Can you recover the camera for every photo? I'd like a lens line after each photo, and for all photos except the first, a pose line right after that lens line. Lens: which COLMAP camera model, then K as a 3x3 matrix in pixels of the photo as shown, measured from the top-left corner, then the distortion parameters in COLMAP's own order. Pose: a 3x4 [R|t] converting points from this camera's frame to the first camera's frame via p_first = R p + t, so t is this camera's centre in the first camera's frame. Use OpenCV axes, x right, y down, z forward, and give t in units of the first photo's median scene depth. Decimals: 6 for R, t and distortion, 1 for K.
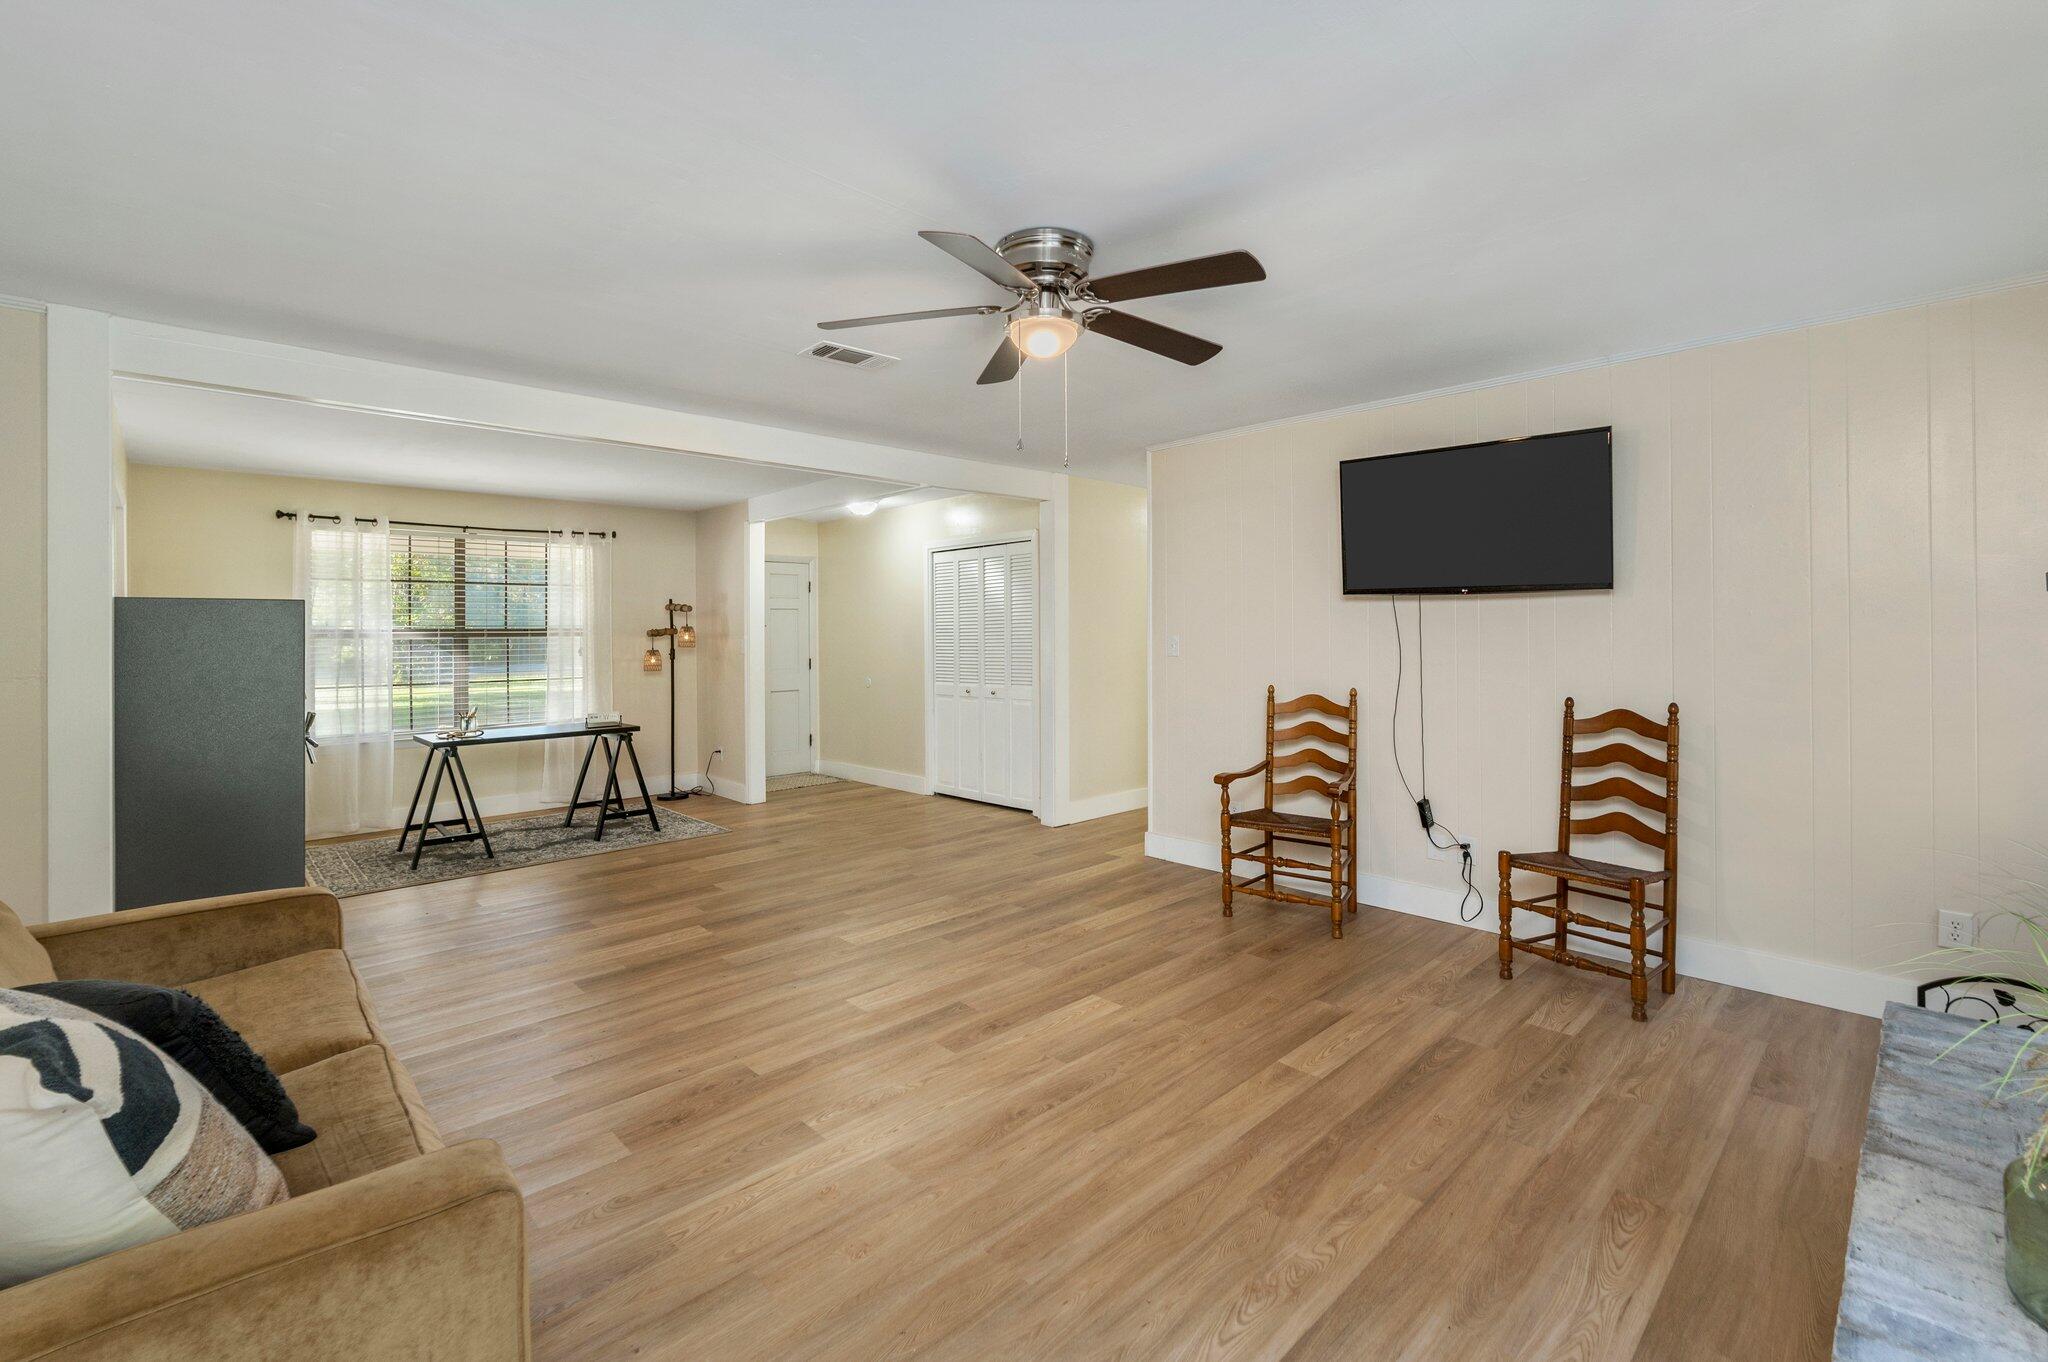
lens RADIAL K [[872.8, 0, 1014.7], [0, 872.8, 627.0], [0, 0, 1]] dist [-0.002177, -0.000450]
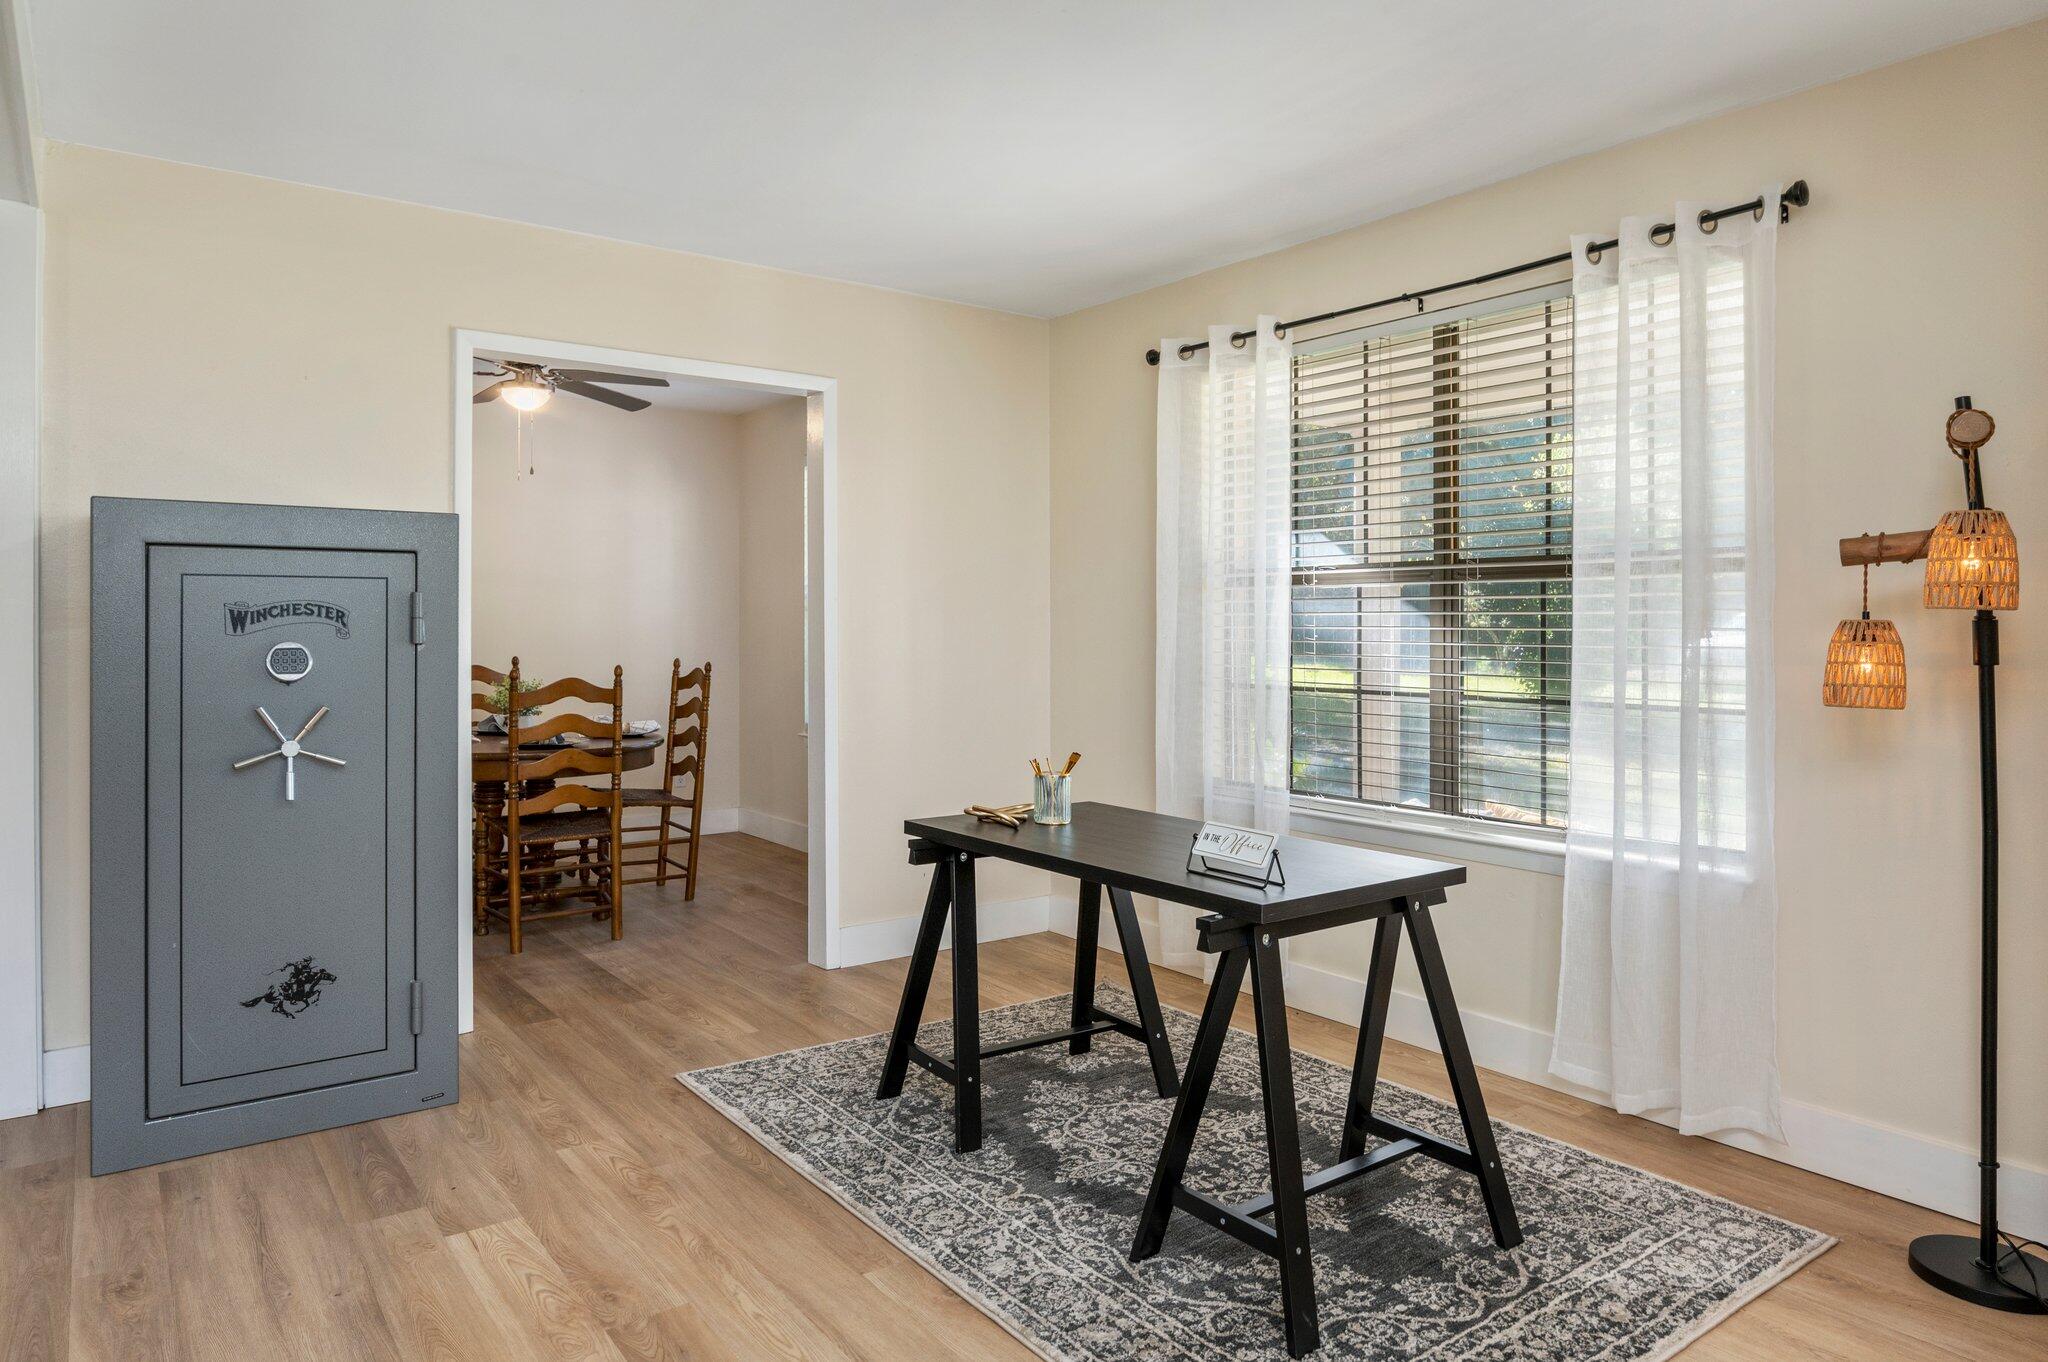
lens RADIAL K [[1256.1, 0, 1004.7], [0, 1256.1, 622.2], [0, 0, 1]] dist [-0.022673, 0.001325]
pose [[-0.128232, 0.007196, -0.991718, -0.091031], [0.005136, 0.999965, 0.006592, 0.049560], [0.991731, -0.004248, -0.128265, 1.717742]]
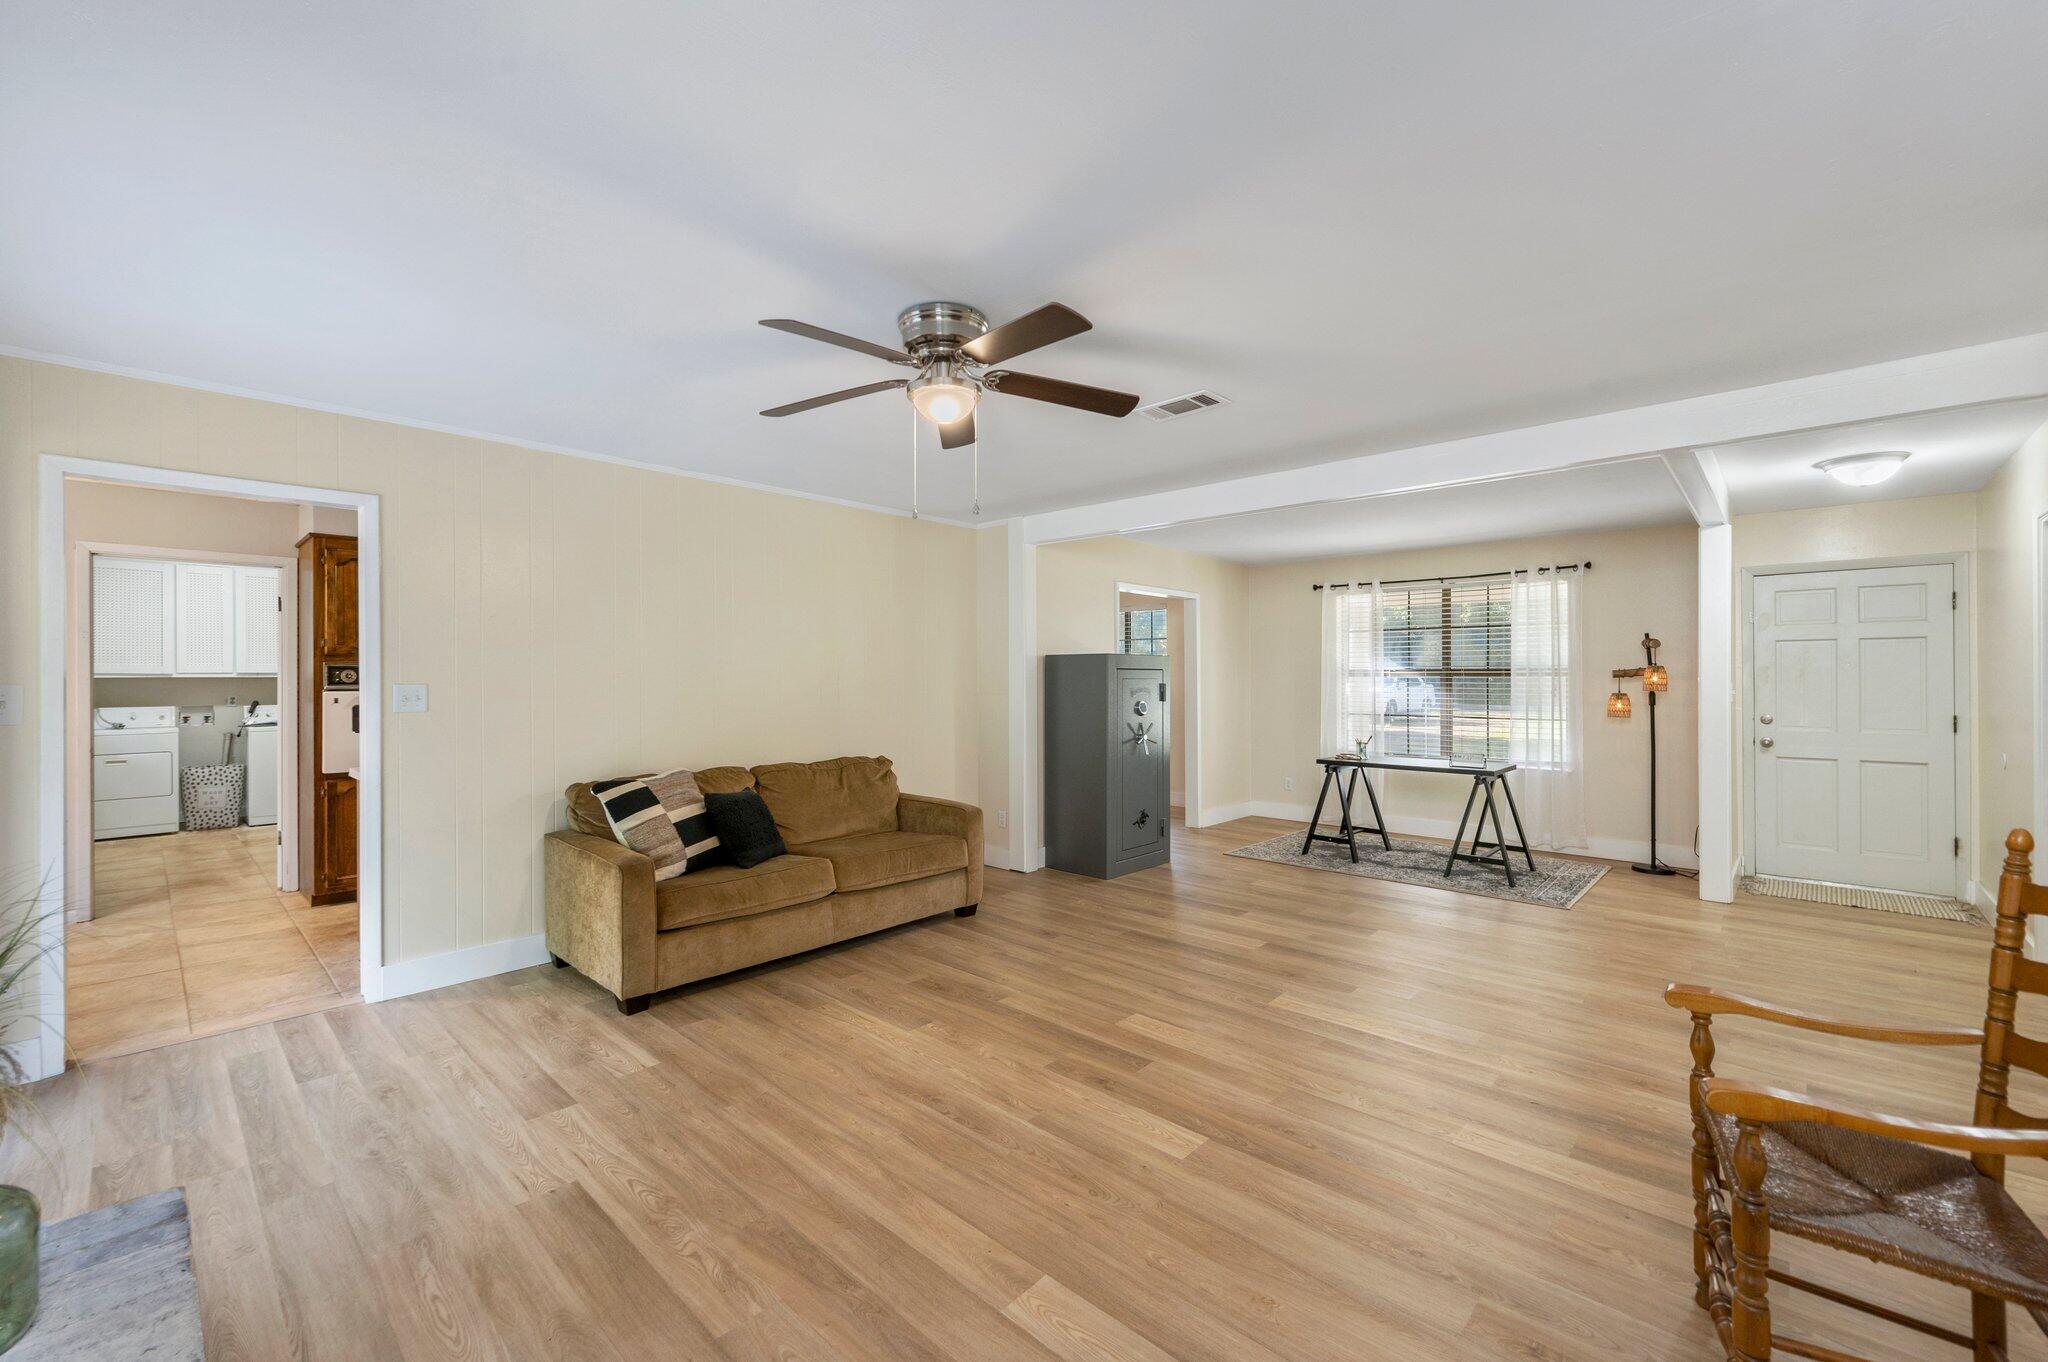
lens RADIAL K [[838.2, 0, 1027.0], [0, 838.2, 676.1], [0, 0, 1]] dist [-0.002518, 0.001183]
pose [[0.068280, 0.007644, -0.997637, 0.795397], [0.005332, 0.999954, 0.008027, -0.000480], [0.997652, -0.005867, 0.068236, 0.759886]]
